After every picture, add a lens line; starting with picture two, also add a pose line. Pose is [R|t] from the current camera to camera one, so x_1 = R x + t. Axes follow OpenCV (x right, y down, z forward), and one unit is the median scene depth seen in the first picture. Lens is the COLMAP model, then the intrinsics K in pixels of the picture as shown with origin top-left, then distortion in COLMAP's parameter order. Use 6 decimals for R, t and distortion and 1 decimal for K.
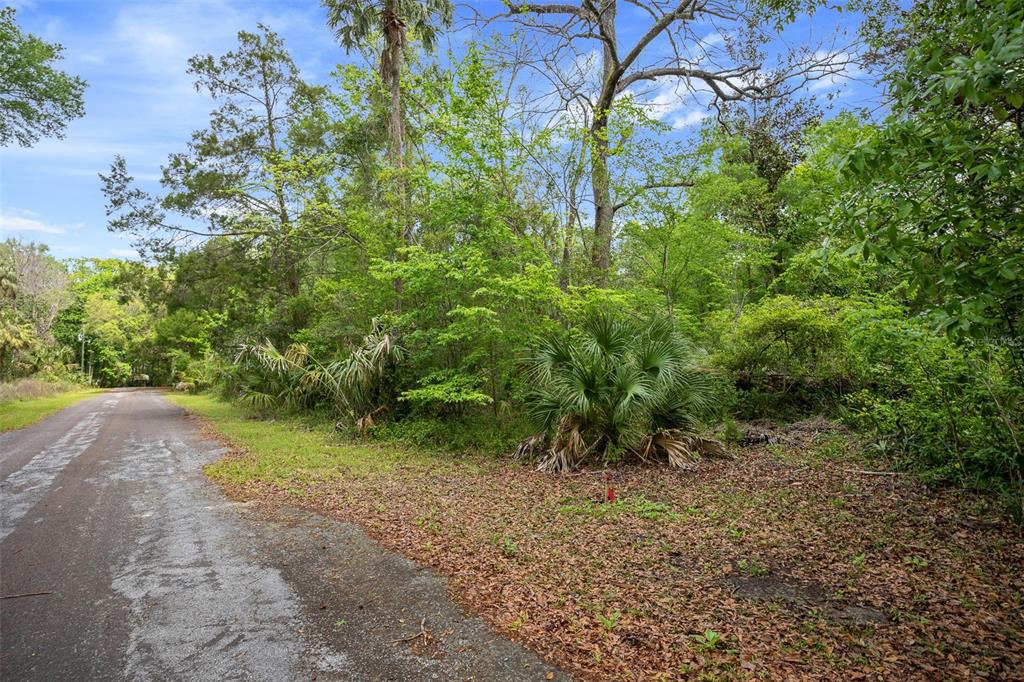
lens RADIAL K [[510.2, 0, 512.0], [0, 510.2, 341.0], [0, 0, 1]] dist [0.001162, -0.000182]
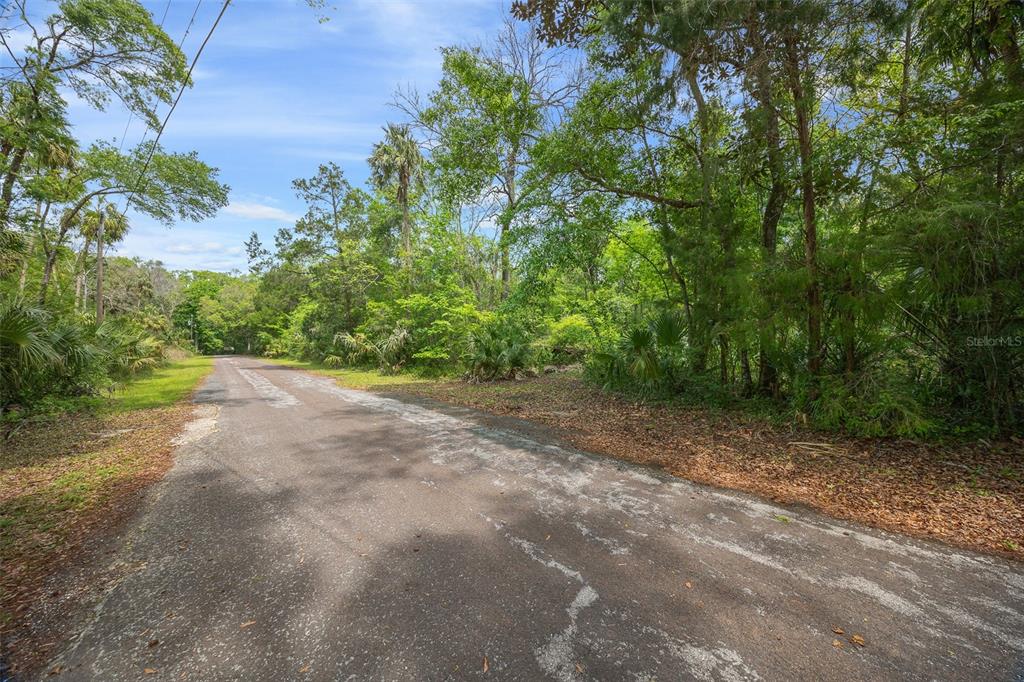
lens RADIAL K [[315.0, 0, 525.5], [0, 315.0, 346.9], [0, 0, 1]] dist [-0.048313, 0.003398]
pose [[0.985046, 0.002744, 0.172270, 0.029598], [-0.013681, 0.997962, 0.062330, -0.018577], [-0.171748, -0.063755, 0.983076, -0.298480]]
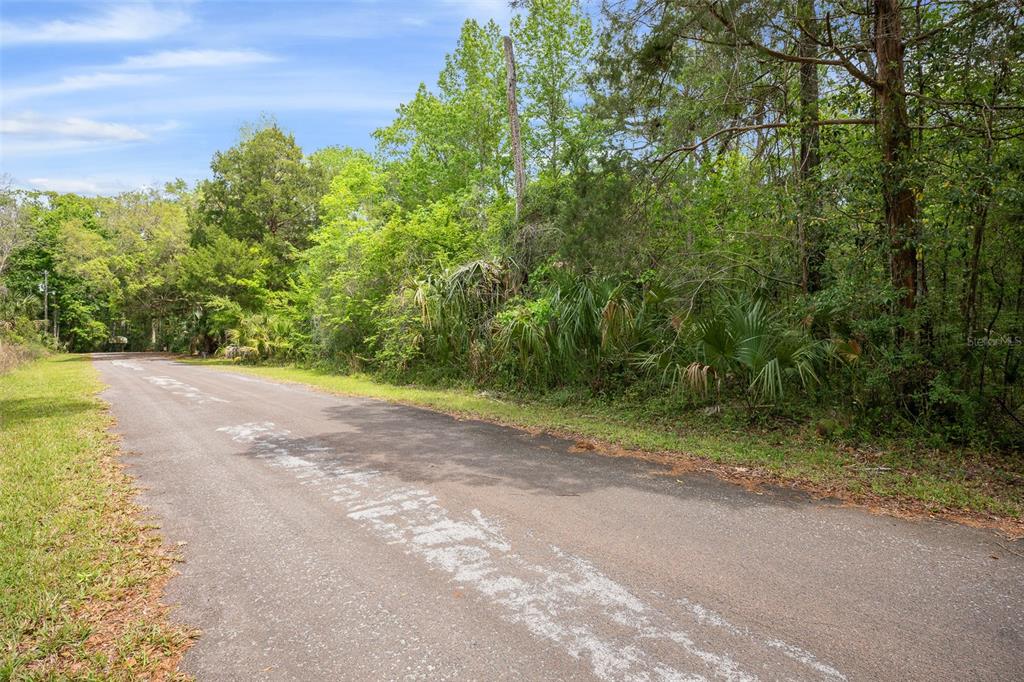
lens RADIAL K [[497.0, 0, 526.1], [0, 497.0, 345.8], [0, 0, 1]] dist [0.000715, -0.011745]
pose [[0.995372, 0.006013, 0.095906, -0.792997], [-0.013199, 0.997136, 0.074470, 0.066343], [-0.095184, -0.075391, 0.992601, 0.789482]]
